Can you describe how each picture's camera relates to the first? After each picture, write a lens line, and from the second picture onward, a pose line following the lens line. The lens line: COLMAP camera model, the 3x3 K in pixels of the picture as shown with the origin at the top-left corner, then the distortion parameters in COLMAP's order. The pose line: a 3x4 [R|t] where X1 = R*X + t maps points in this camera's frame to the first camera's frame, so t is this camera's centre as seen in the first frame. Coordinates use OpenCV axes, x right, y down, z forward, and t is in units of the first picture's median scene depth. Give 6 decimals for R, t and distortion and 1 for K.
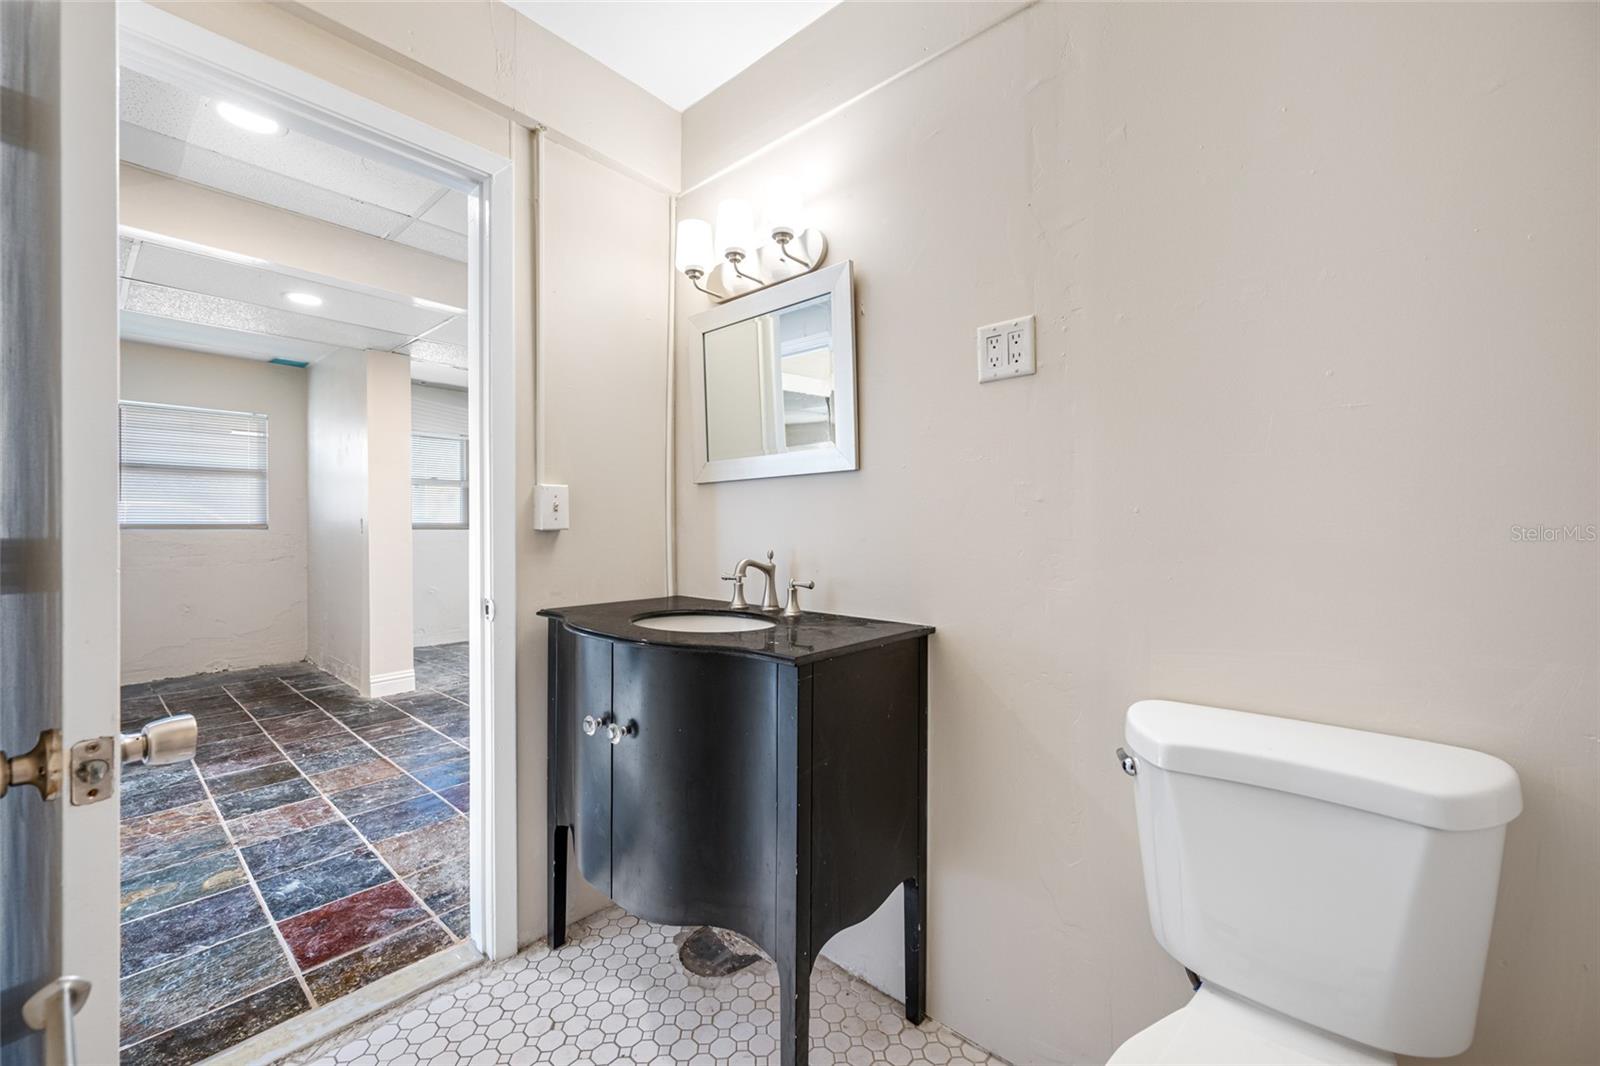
lens RADIAL K [[632.3, 0, 798.5], [0, 632.3, 522.8], [0, 0, 1]] dist [0.000563, 0.000259]
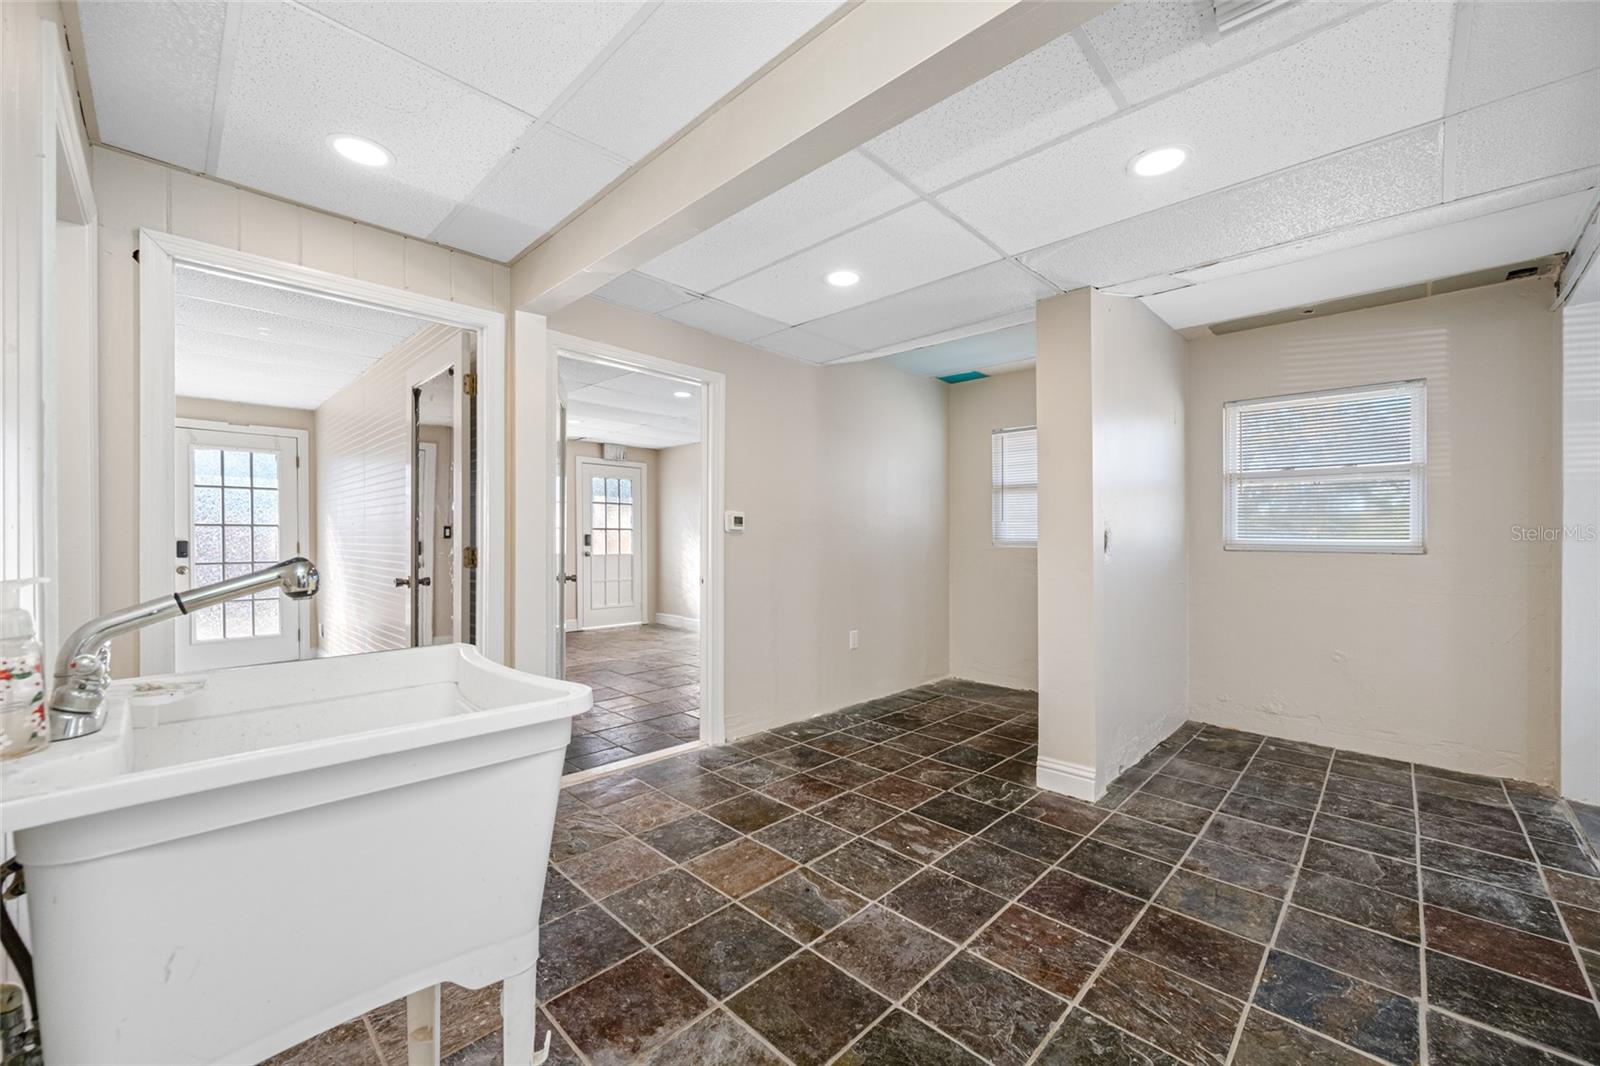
lens RADIAL K [[627.2, 0, 802.1], [0, 627.2, 535.9], [0, 0, 1]] dist [0.000302, 0.000001]
pose [[-0.053542, 0.000800, -0.998565, 0.098662], [-0.001768, 0.999998, 0.000896, -0.014903], [0.998564, 0.001813, -0.053540, 1.466932]]
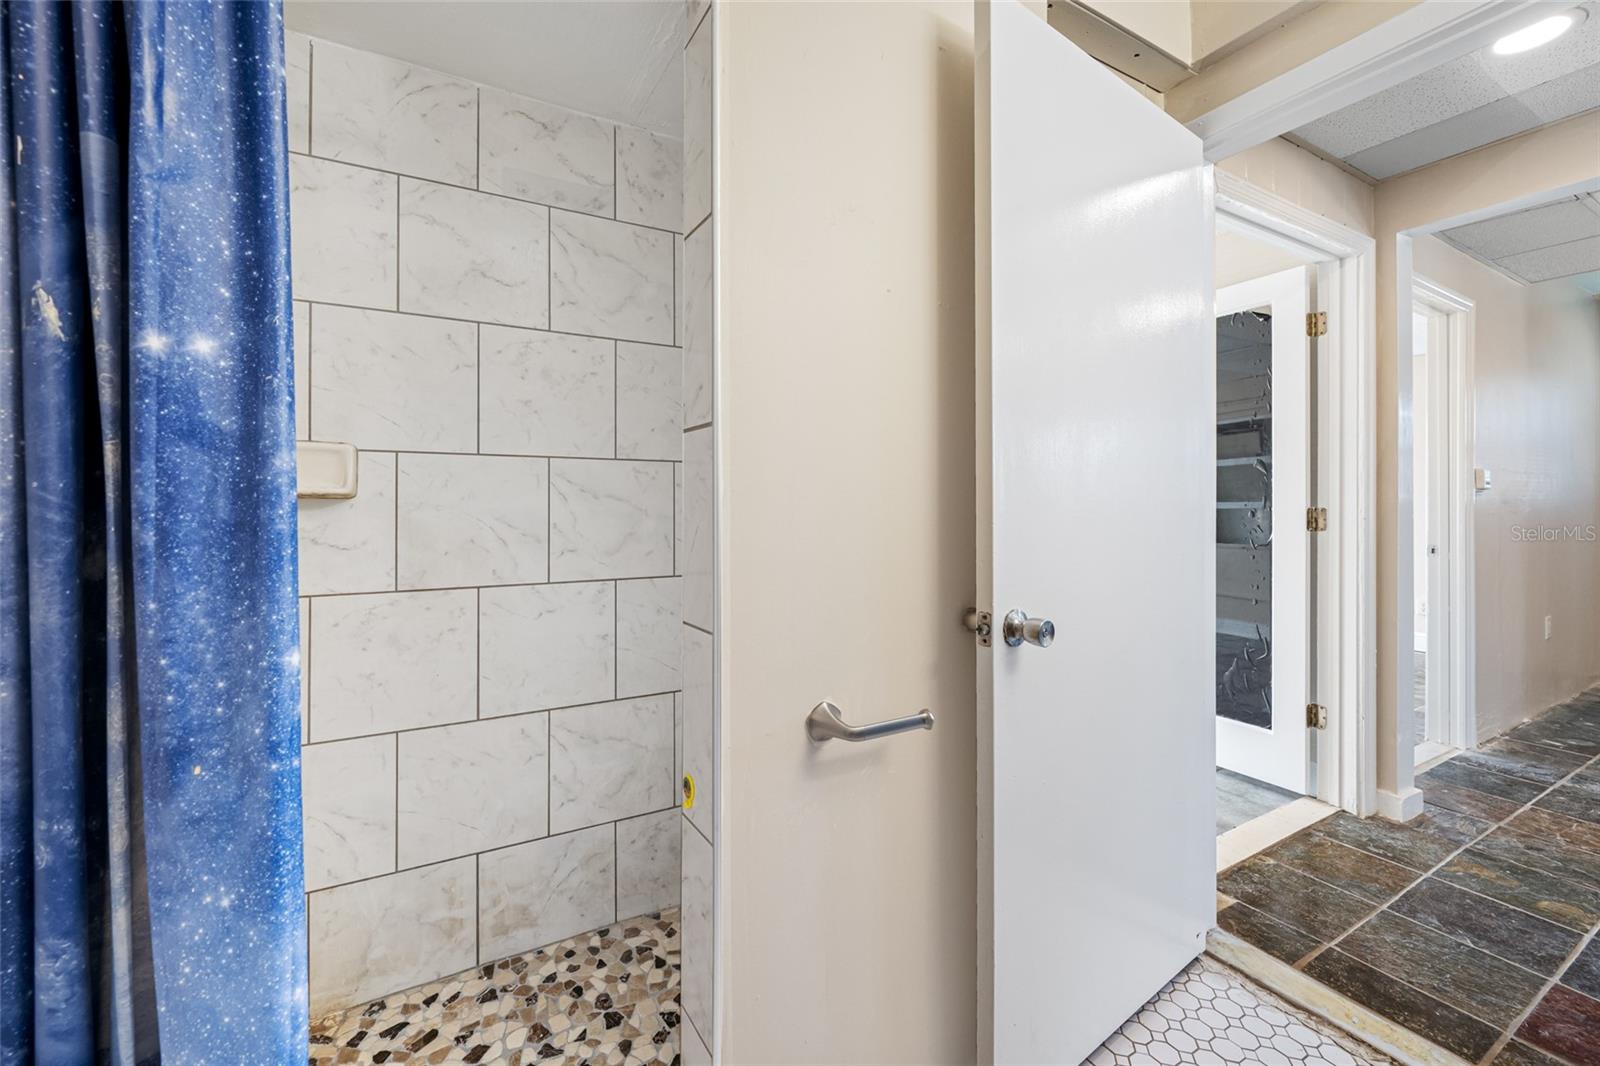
lens RADIAL K [[650.8, 0, 804.7], [0, 650.8, 505.5], [0, 0, 1]] dist [-0.000635, -0.000036]
pose [[-0.326331, -0.001009, -0.945255, 0.227851], [0.003068, 0.999993, -0.002126, 0.016335], [0.945250, -0.003594, -0.326326, 0.298692]]
